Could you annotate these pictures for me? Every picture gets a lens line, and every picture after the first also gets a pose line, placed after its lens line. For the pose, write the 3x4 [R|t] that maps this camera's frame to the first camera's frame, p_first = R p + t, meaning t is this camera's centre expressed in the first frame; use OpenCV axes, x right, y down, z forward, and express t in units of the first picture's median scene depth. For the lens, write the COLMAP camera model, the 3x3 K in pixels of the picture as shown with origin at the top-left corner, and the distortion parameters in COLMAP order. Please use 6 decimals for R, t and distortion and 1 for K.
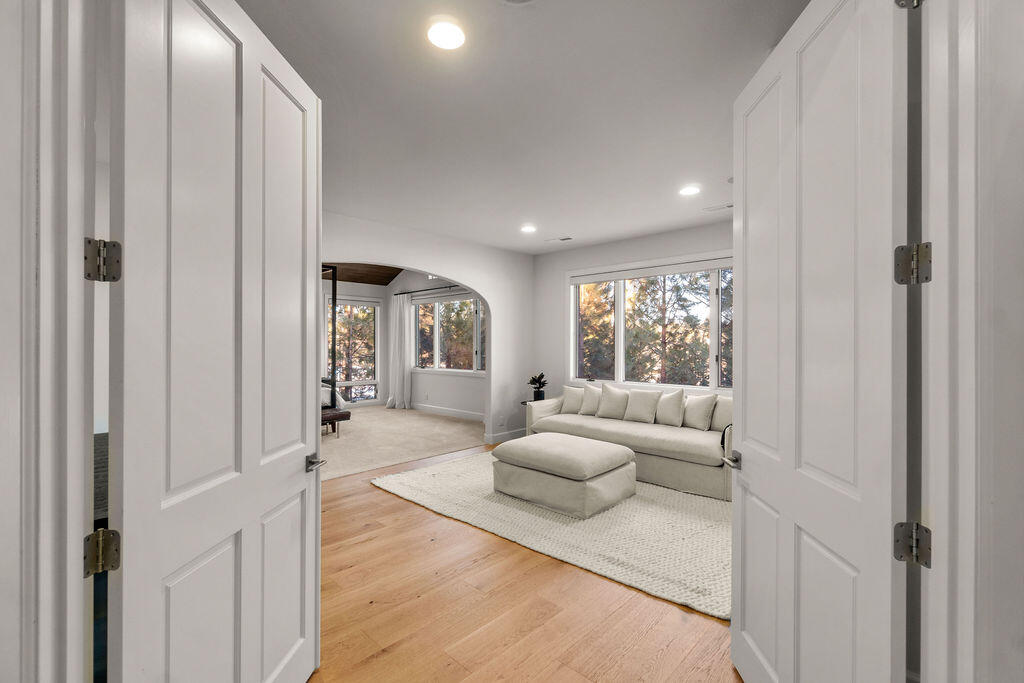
lens RADIAL K [[439.7, 0, 518.6], [0, 439.7, 342.8], [0, 0, 1]] dist [-0.000626, 0.000137]
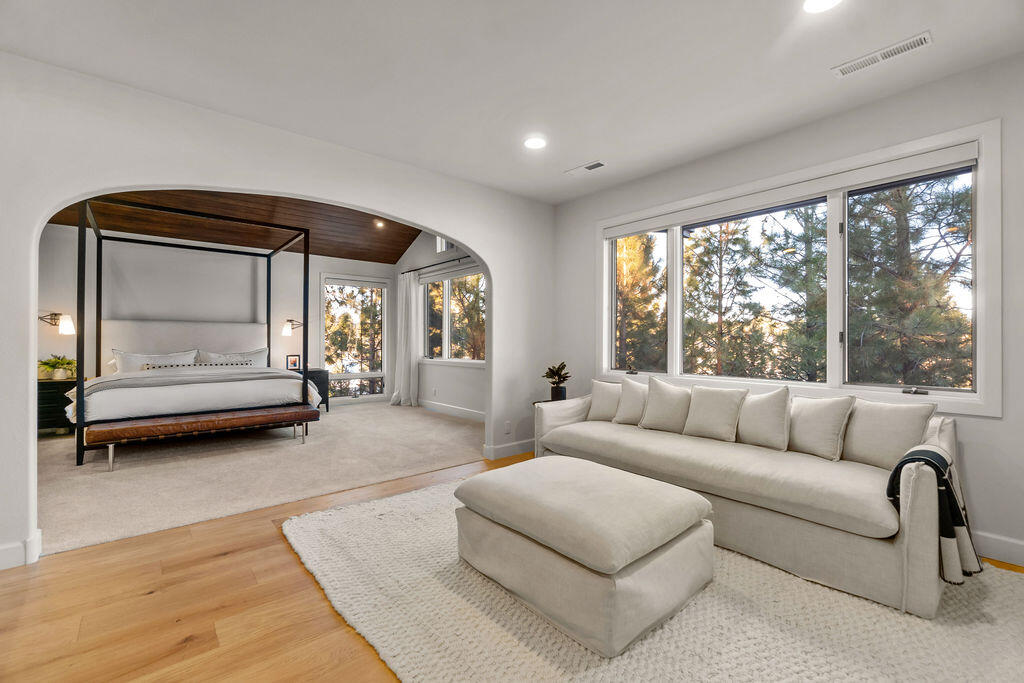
lens RADIAL K [[439.7, 0, 518.6], [0, 439.7, 342.8], [0, 0, 1]] dist [-0.000626, 0.000137]
pose [[0.995257, 0.001699, -0.097269, 0.051320], [-0.000735, 0.999950, 0.009947, 0.030263], [0.097281, -0.009828, 0.995208, 0.280524]]
